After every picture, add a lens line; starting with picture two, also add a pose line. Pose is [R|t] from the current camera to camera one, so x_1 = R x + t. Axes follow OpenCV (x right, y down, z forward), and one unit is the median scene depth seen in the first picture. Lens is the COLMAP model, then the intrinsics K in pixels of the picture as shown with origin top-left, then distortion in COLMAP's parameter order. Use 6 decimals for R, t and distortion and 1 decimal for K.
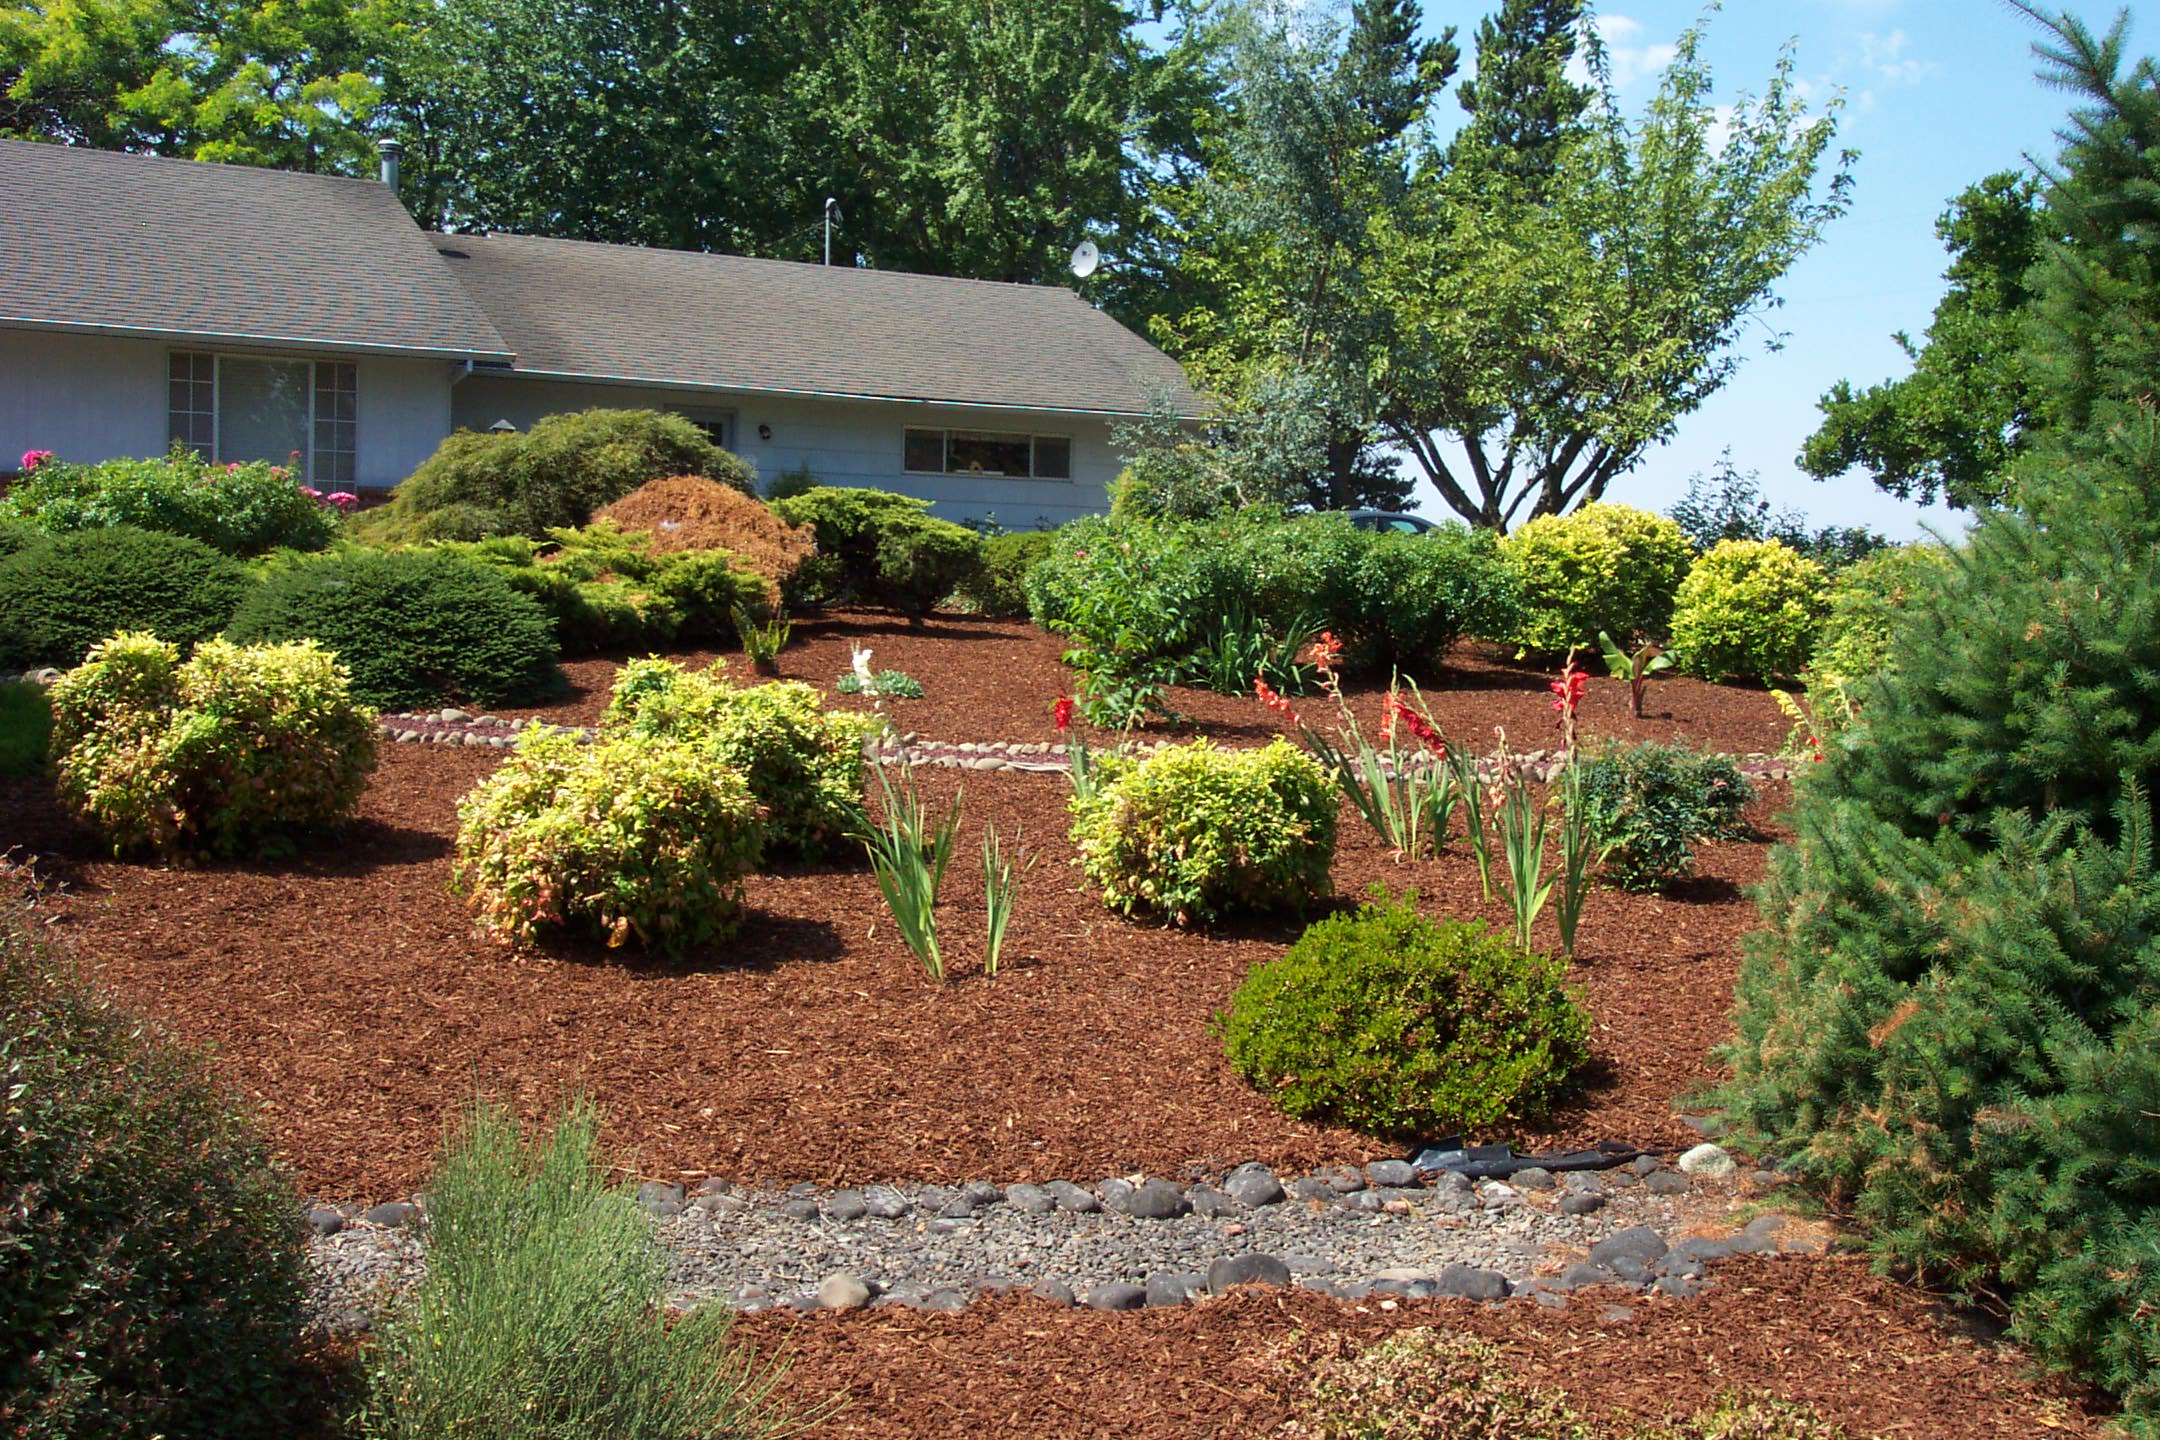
lens RADIAL K [[2174.8, 0, 1096.5], [0, 2174.8, 717.9], [0, 0, 1]] dist [-0.105565, 0.197021]
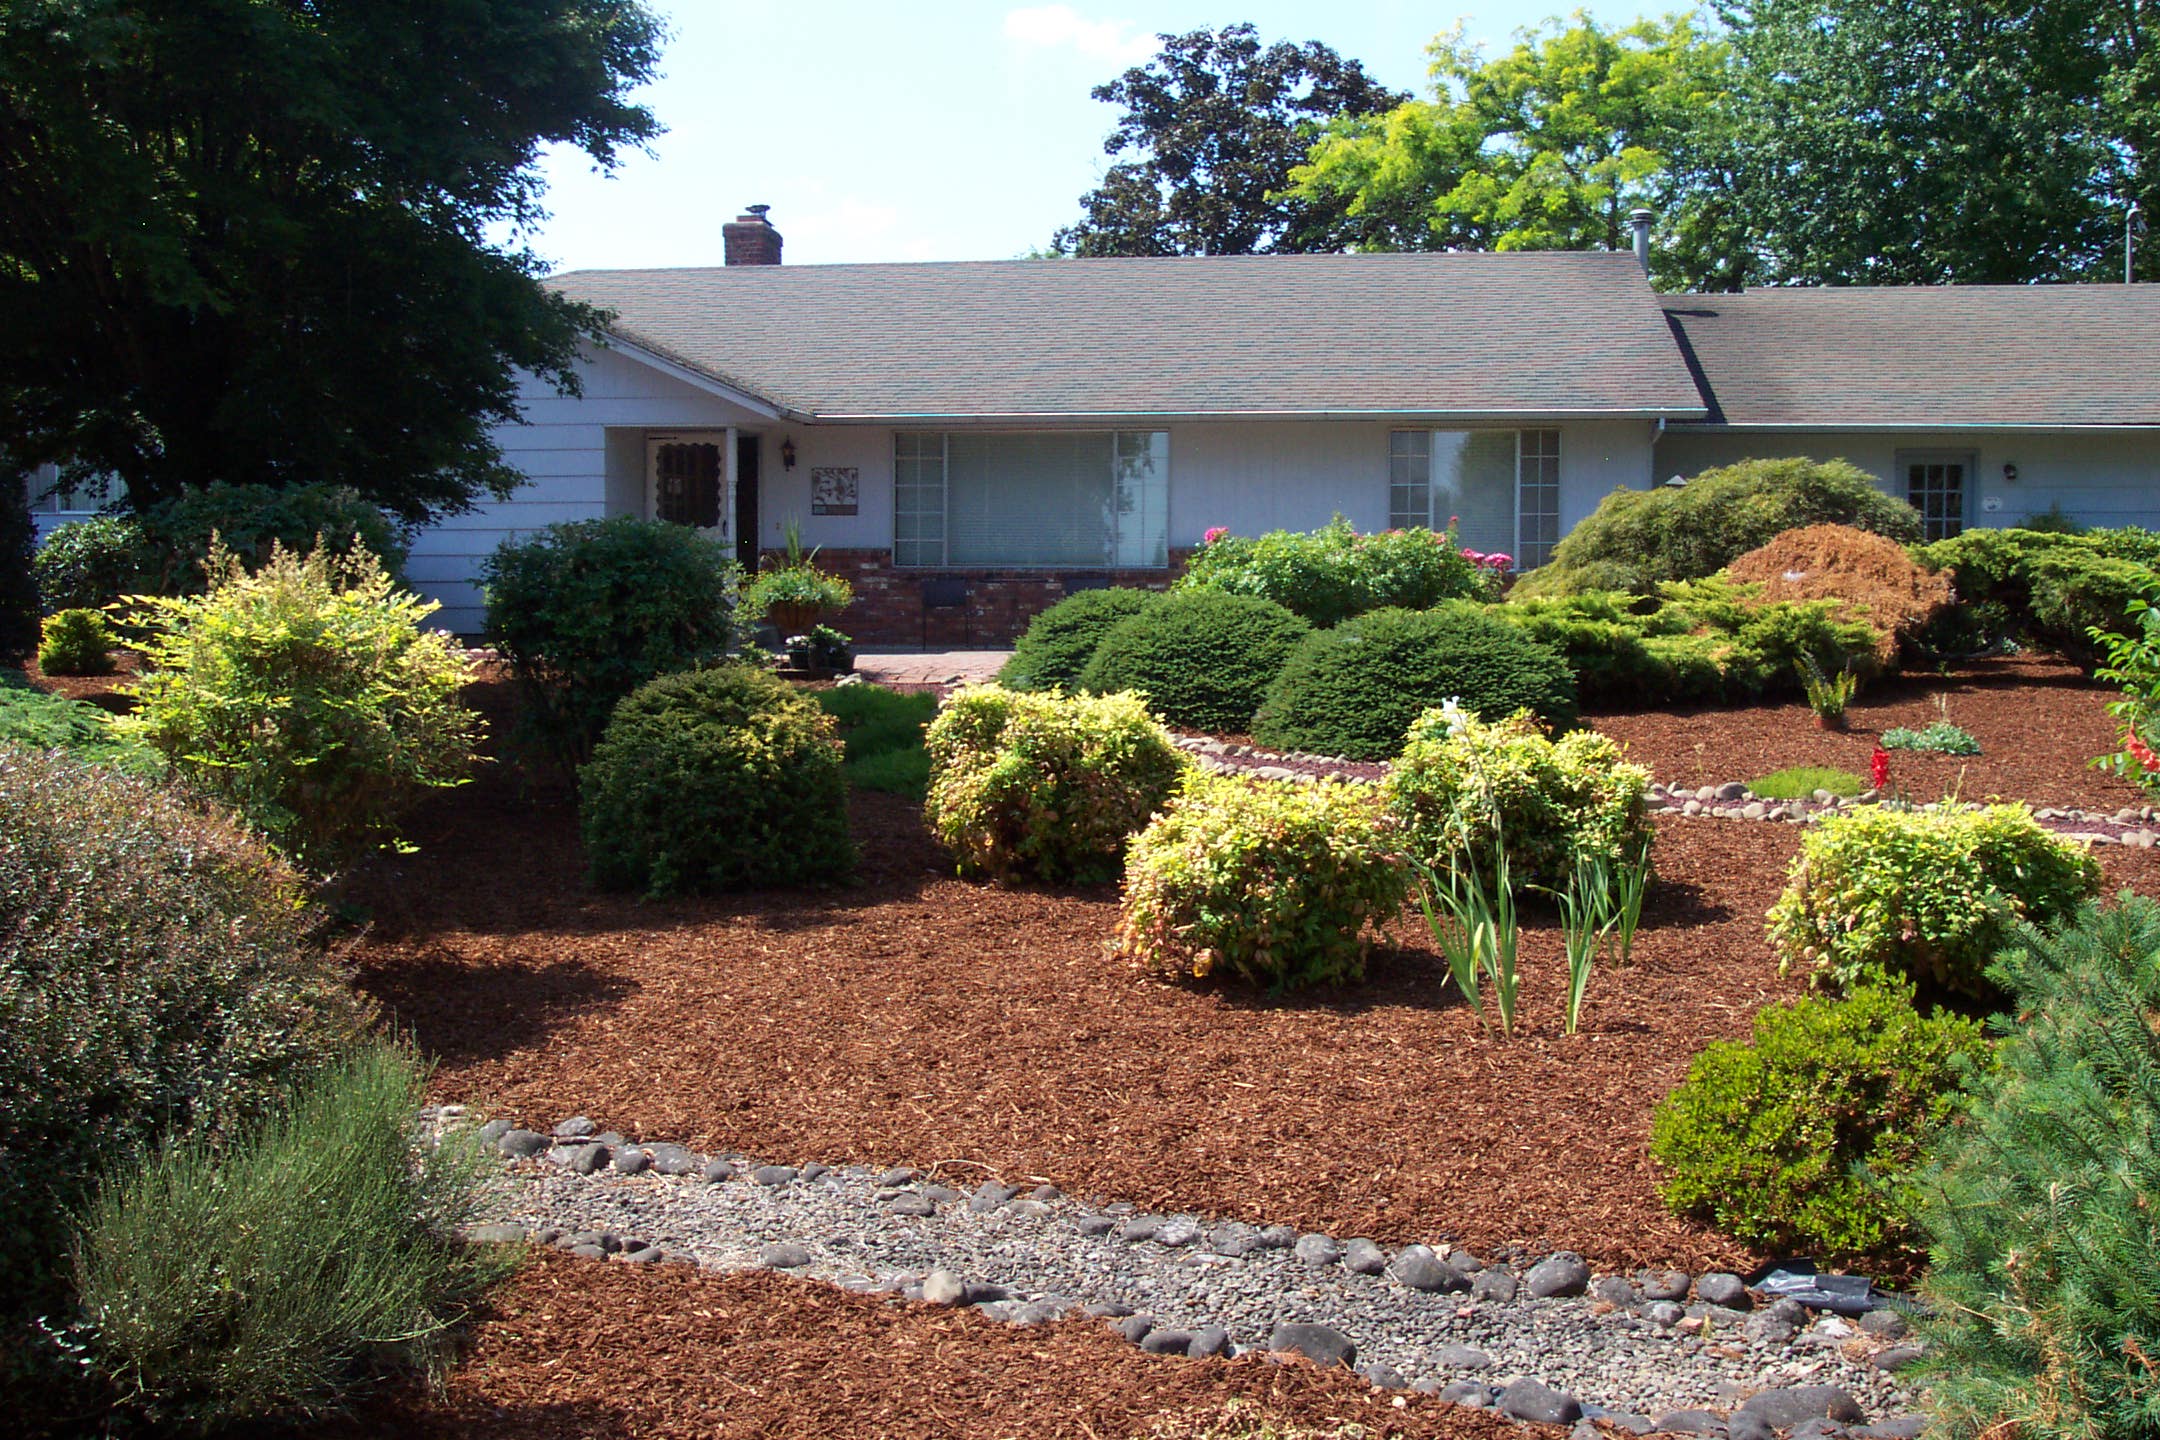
lens RADIAL K [[2174.8, 0, 1096.5], [0, 2174.8, 717.9], [0, 0, 1]] dist [-0.105565, 0.197021]
pose [[0.793720, 0.003544, -0.608273, 0.139046], [-0.019902, 0.999599, -0.020147, 0.000554], [0.607958, 0.028097, 0.793472, 0.044220]]
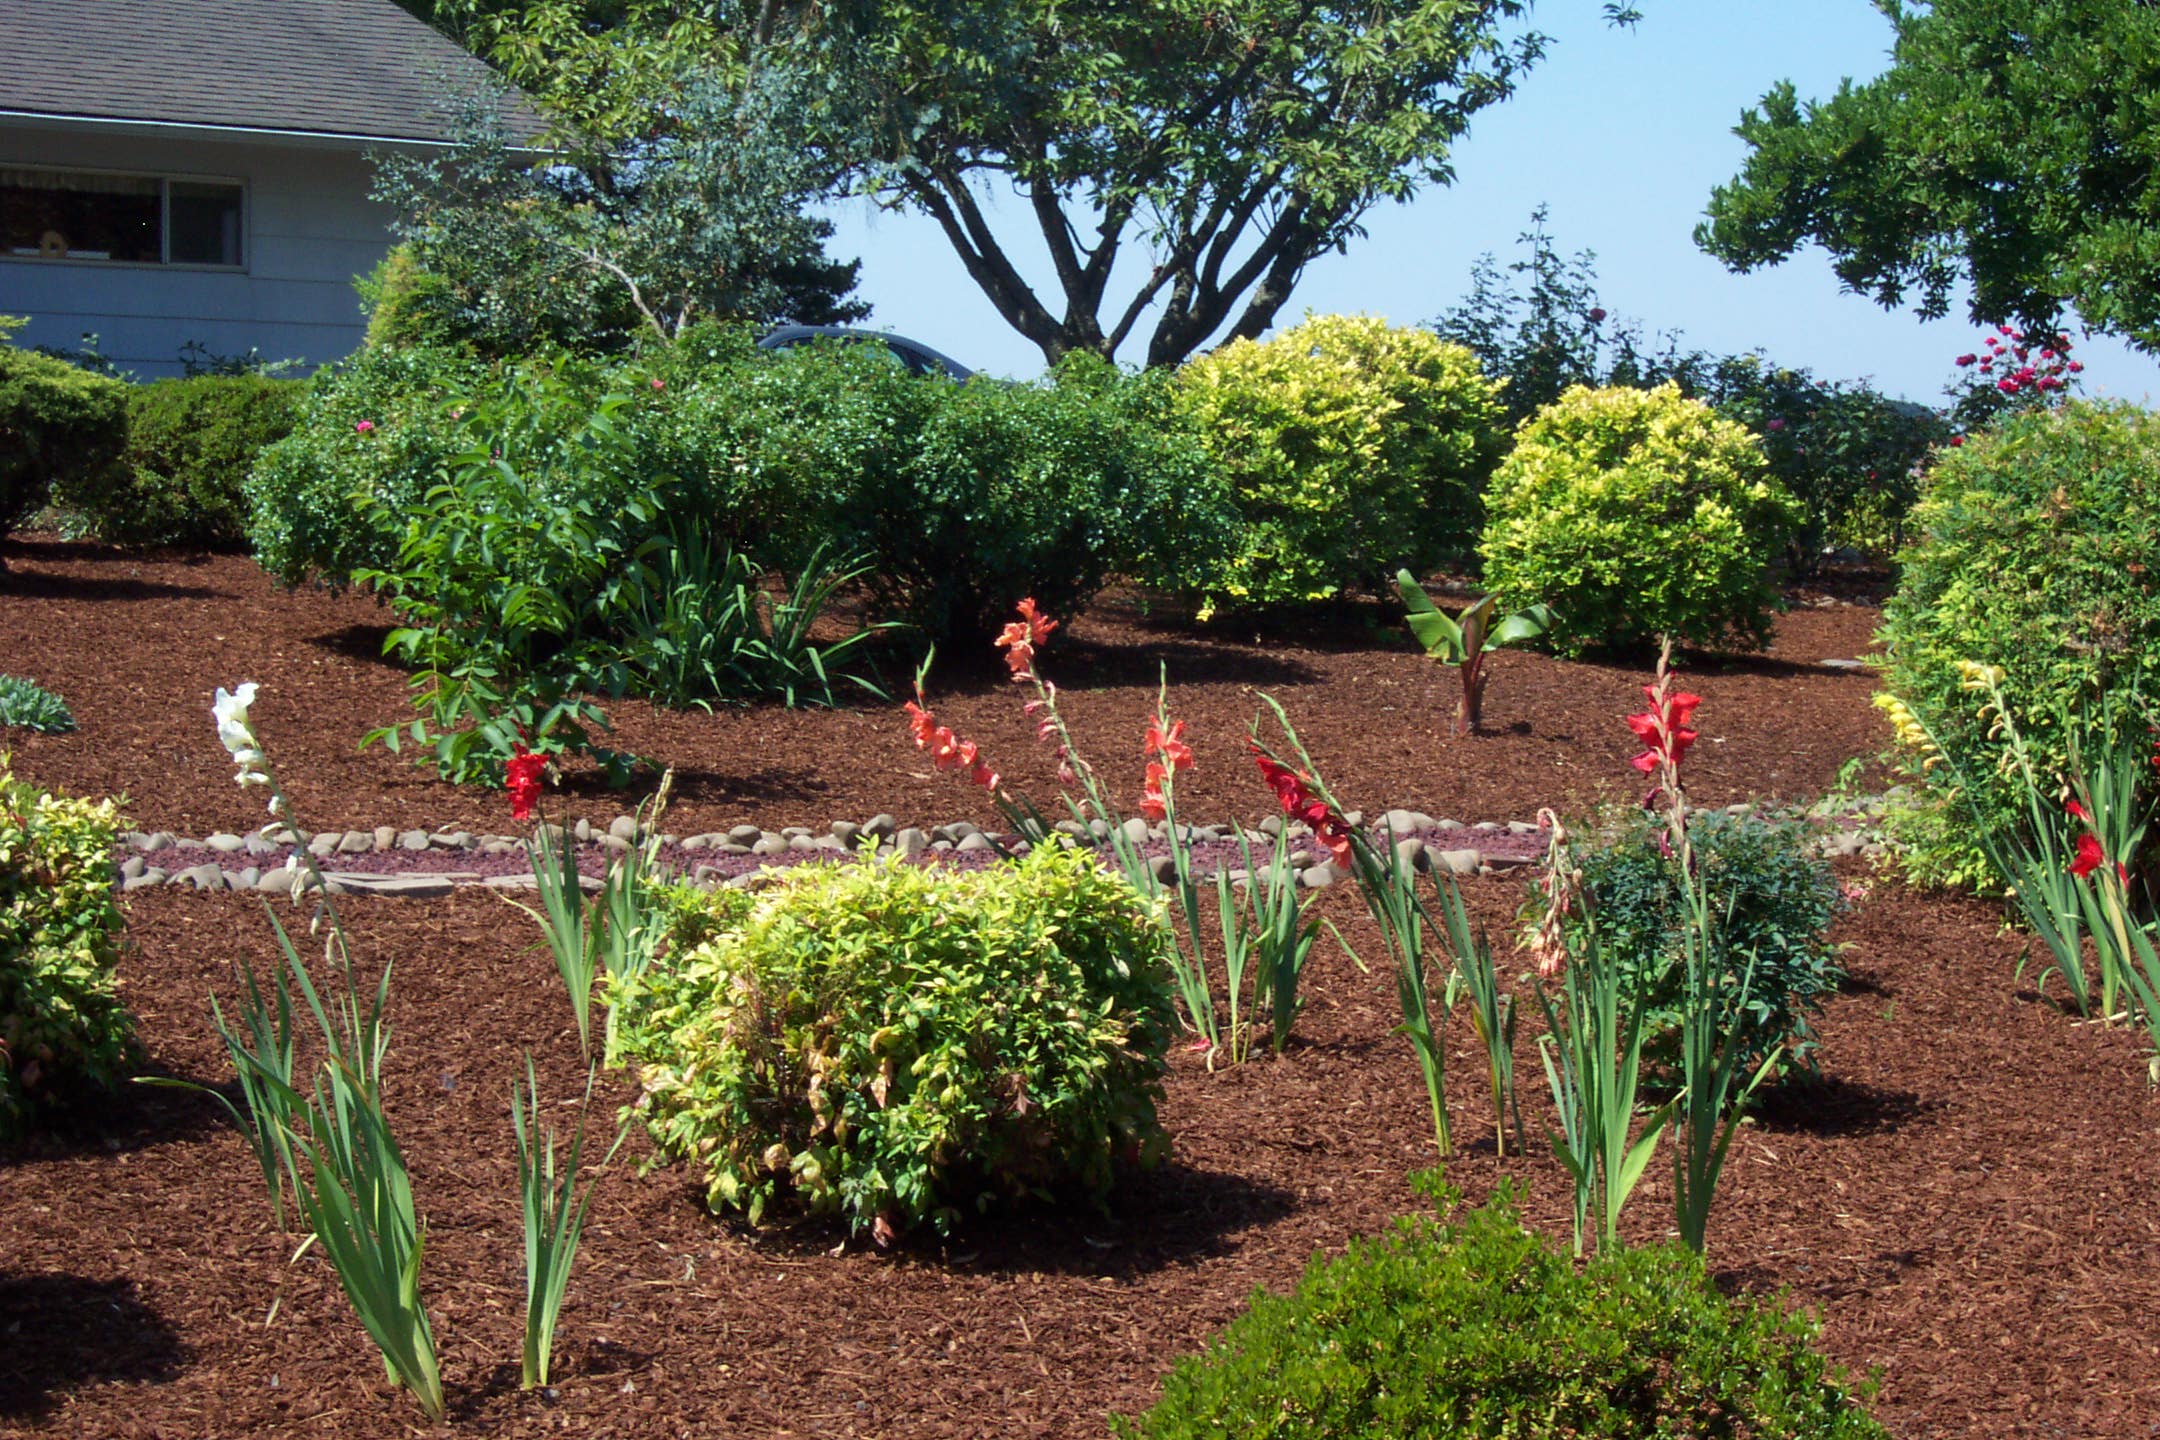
lens RADIAL K [[4101.0, 0, 1080.0], [0, 4101.0, 720.0], [0, 0, 1]] dist [-0.022317, -0.101739]
pose [[0.976336, -0.022360, 0.215101, -0.045381], [0.021725, 0.999750, 0.005313, -0.009325], [-0.215166, -0.000514, 0.976577, 0.052713]]
